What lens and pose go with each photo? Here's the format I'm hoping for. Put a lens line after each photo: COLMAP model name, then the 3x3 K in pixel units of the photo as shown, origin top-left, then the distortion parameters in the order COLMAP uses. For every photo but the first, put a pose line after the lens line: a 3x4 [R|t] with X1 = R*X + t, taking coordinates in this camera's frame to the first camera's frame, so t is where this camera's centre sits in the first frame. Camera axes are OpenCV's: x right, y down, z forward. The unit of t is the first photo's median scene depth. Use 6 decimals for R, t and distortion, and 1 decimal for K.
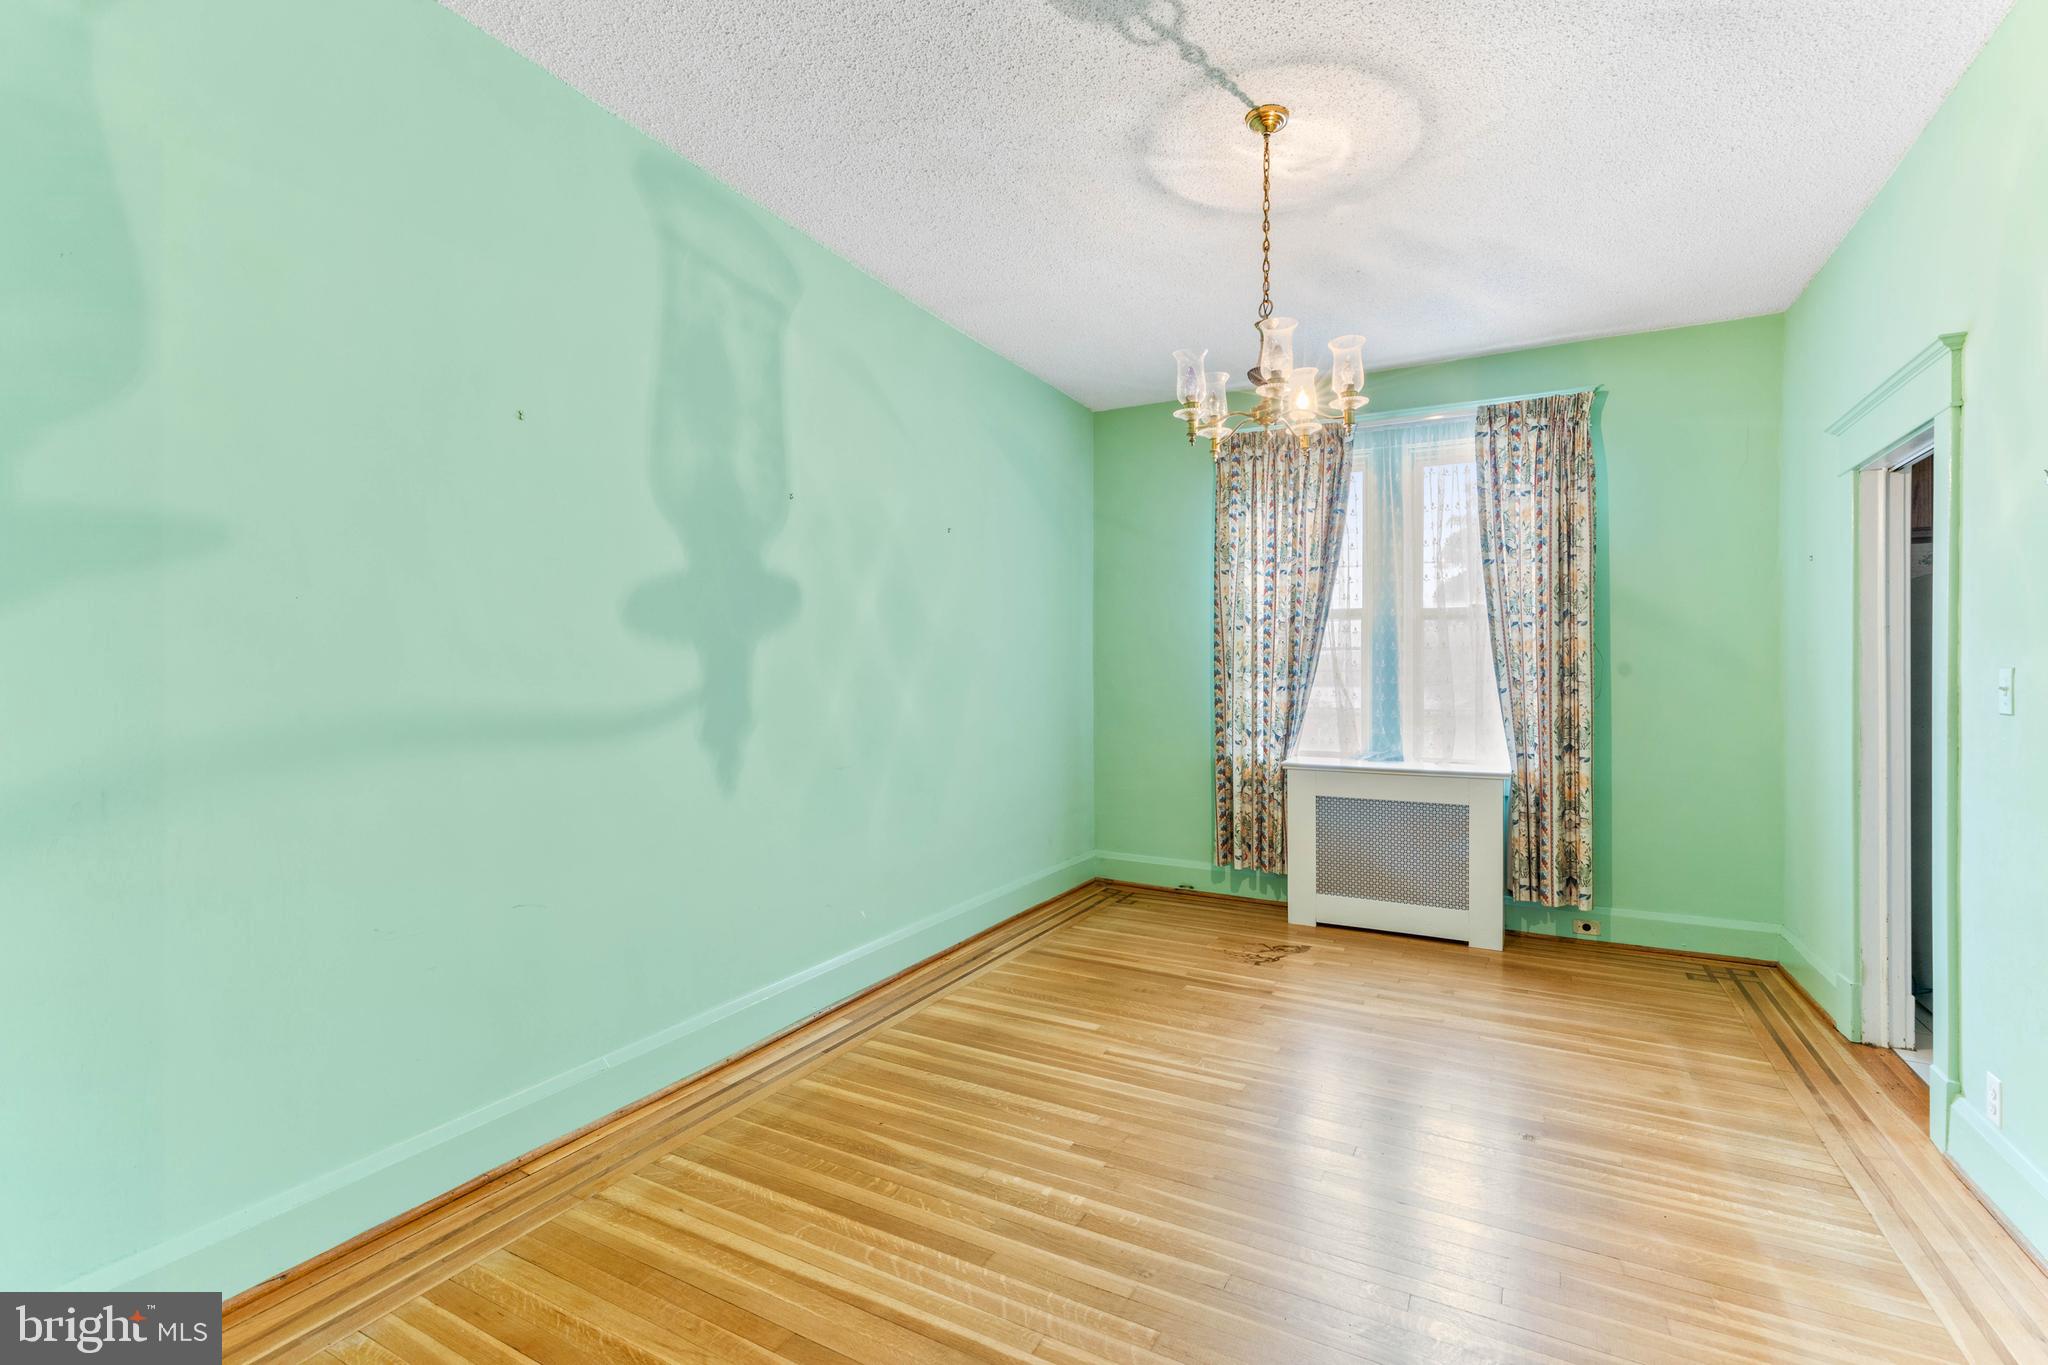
lens RADIAL K [[930.6, 0, 1029.3], [0, 930.6, 677.0], [0, 0, 1]] dist [0.008170, -0.003200]
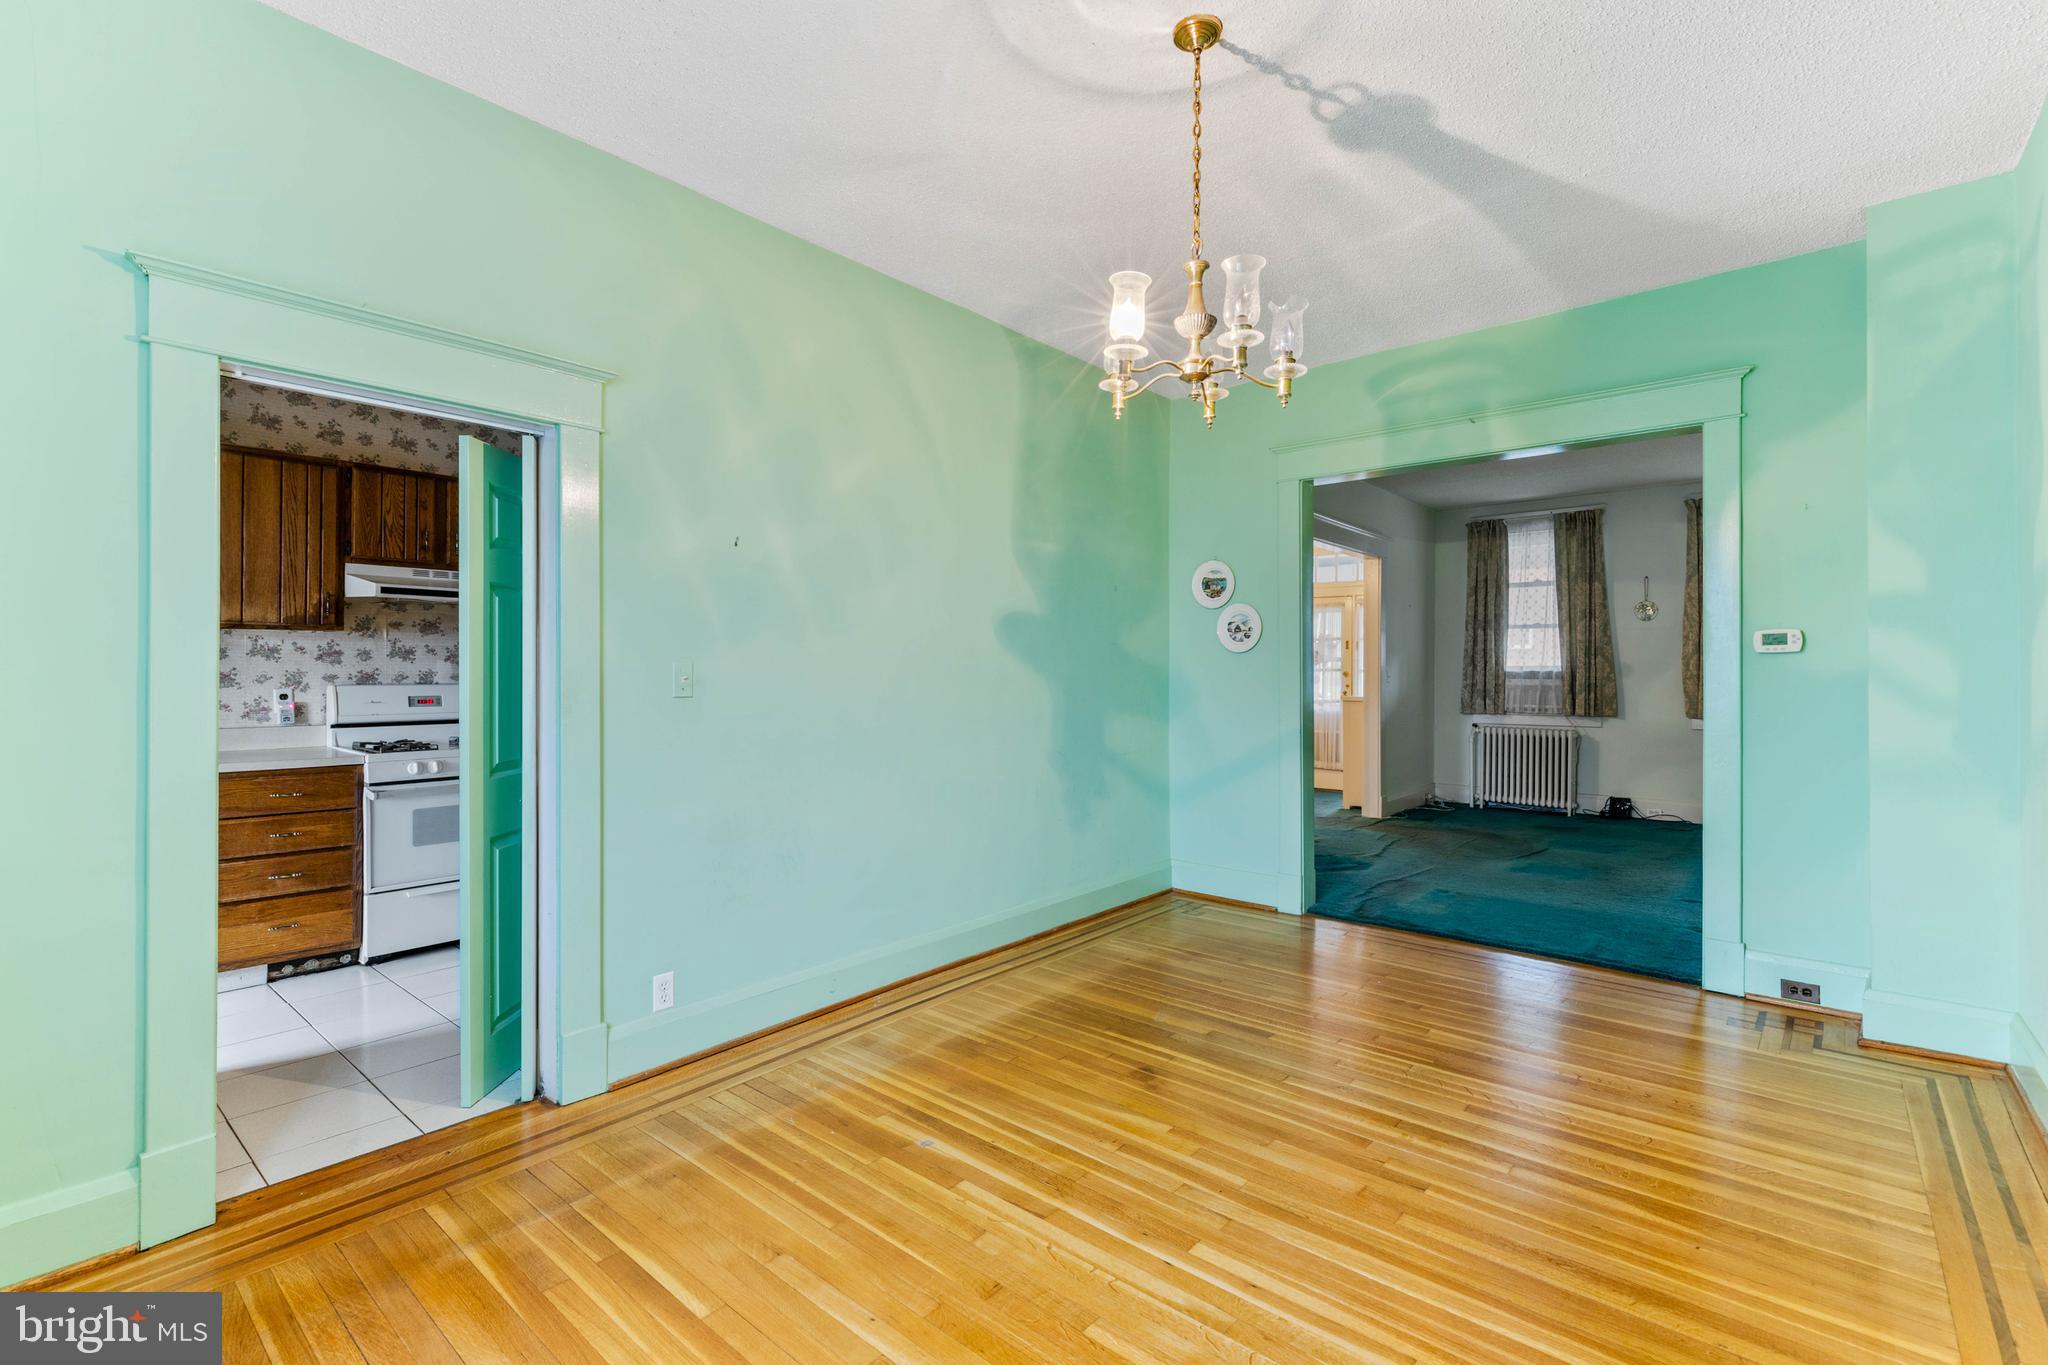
lens RADIAL K [[930.6, 0, 1018.9], [0, 930.6, 678.0], [0, 0, 1]] dist [0.008170, -0.003200]
pose [[-0.976194, -0.002501, 0.216886, 0.135984], [0.000121, 0.999927, 0.012074, -0.003386], [-0.216900, 0.011813, -0.976122, 1.132889]]
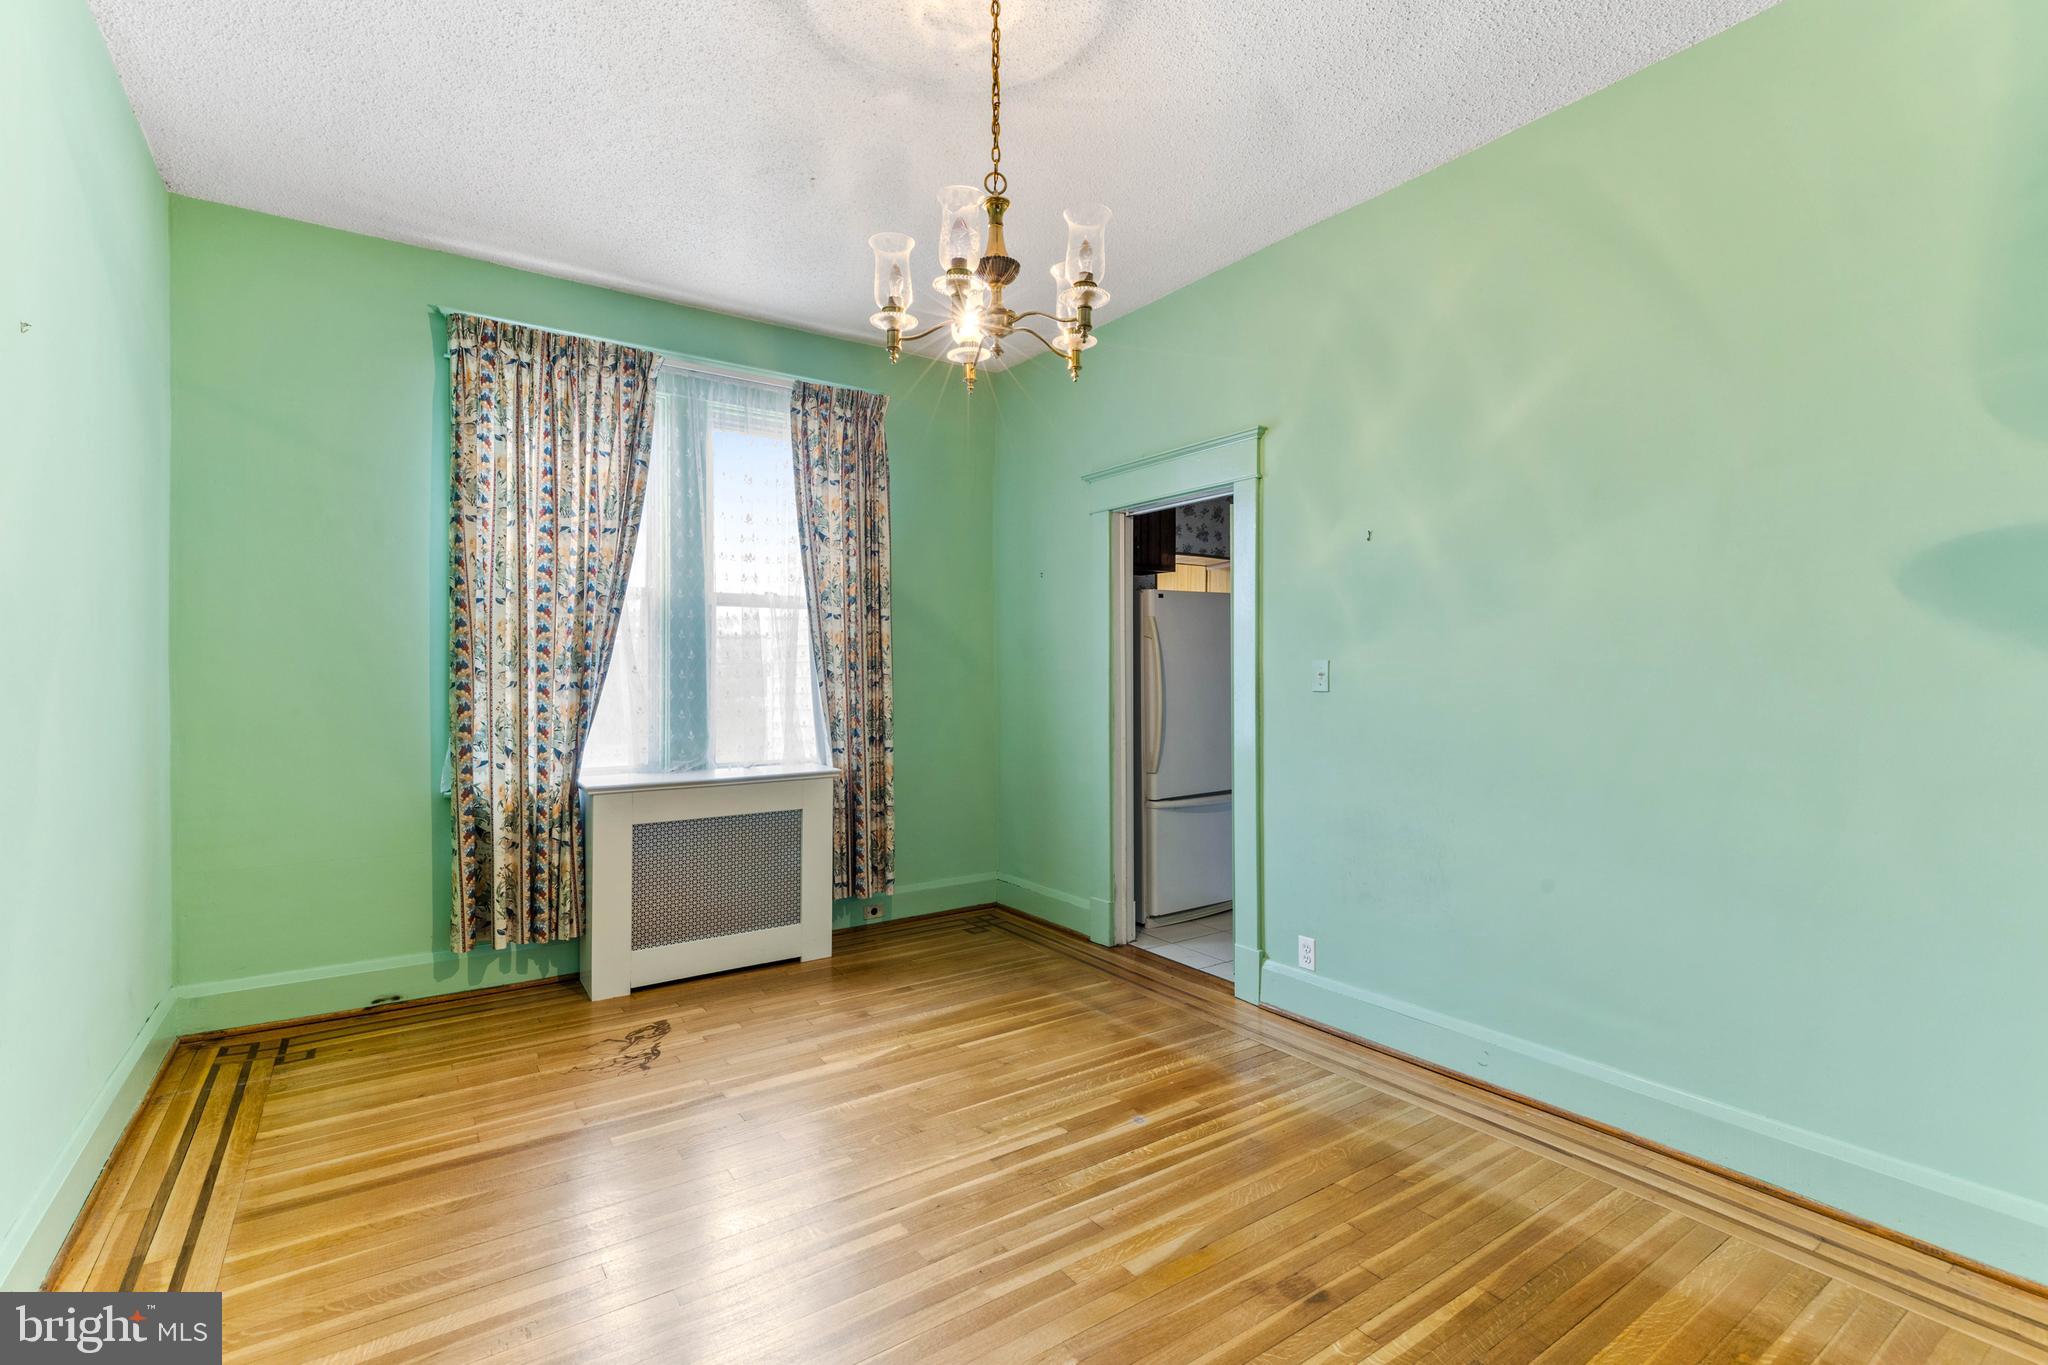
lens RADIAL K [[930.6, 0, 1027.3], [0, 930.6, 669.7], [0, 0, 1]] dist [0.008170, -0.003200]
pose [[0.452032, -0.001570, 0.892000, -0.248838], [0.006167, 0.999980, -0.001365, 0.002162], [-0.891980, 0.006119, 0.452033, 0.380651]]
